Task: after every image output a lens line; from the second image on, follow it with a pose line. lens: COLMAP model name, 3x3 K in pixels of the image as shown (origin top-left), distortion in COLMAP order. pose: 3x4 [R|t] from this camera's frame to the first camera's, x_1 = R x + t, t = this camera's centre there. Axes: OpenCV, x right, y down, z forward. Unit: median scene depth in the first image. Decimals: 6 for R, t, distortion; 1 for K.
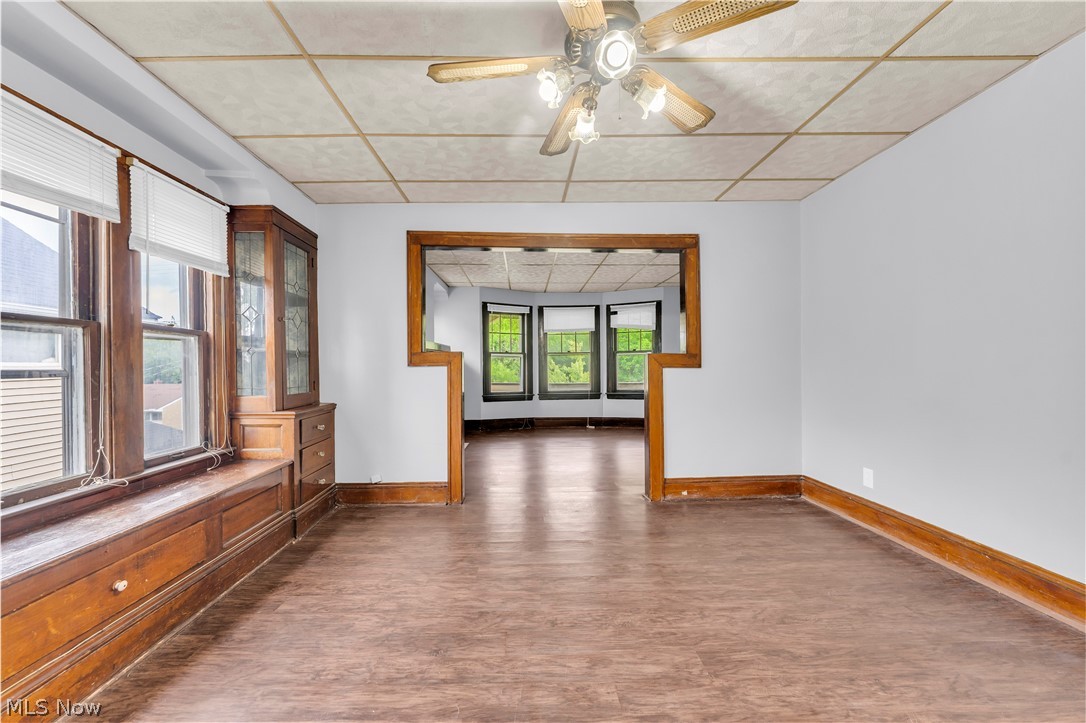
lens RADIAL K [[434.1, 0, 536.5], [0, 434.1, 366.4], [0, 0, 1]] dist [-0.000127, -0.000091]
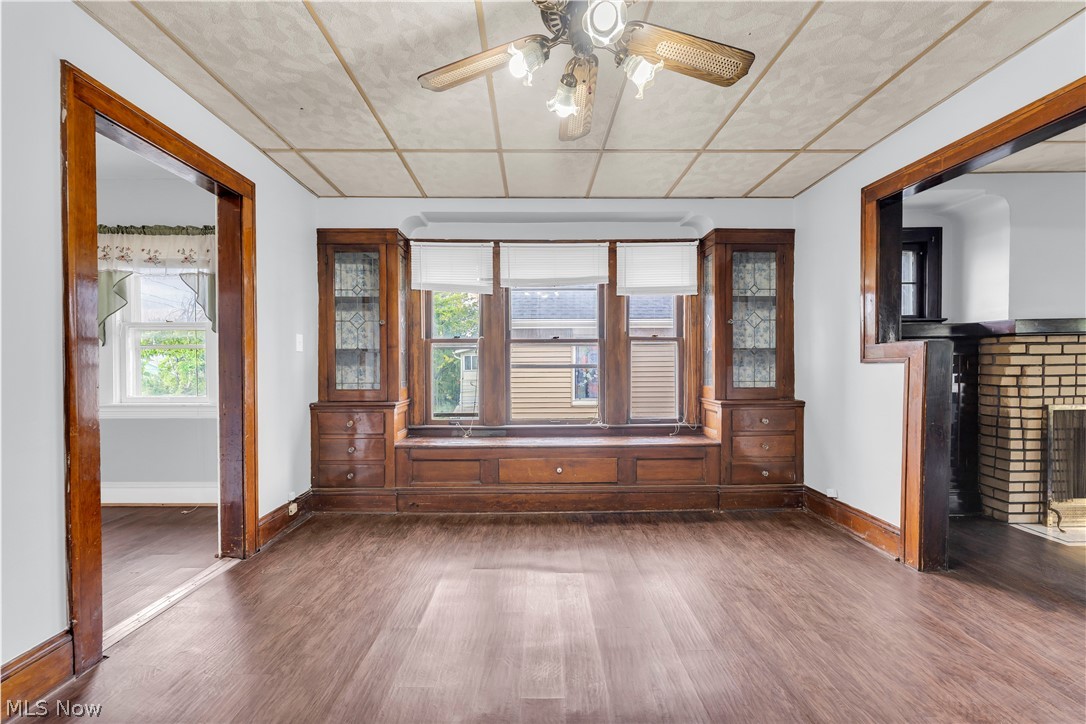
lens RADIAL K [[434.1, 0, 536.5], [0, 434.1, 366.9], [0, 0, 1]] dist [-0.000127, -0.000091]
pose [[-0.019650, 0.013938, -0.999710, 0.682444], [0.001357, 0.999902, 0.013914, -0.005458], [0.999806, -0.001084, -0.019667, 0.590242]]
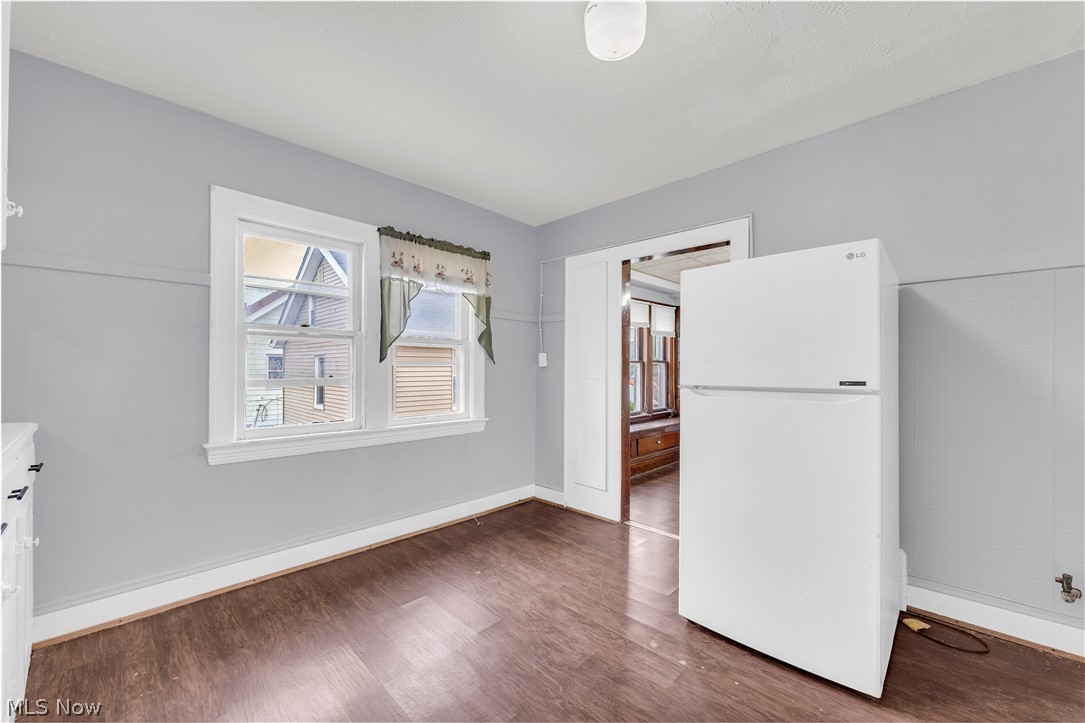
lens RADIAL K [[431.5, 0, 542.5], [0, 431.5, 361.5], [0, 0, 1]] dist [0.000383, 0.000002]
pose [[0.698379, -0.001545, -0.715726, 0.511225], [-0.009721, 0.999885, -0.011643, -0.045521], [0.715662, 0.015089, 0.698284, -1.261192]]
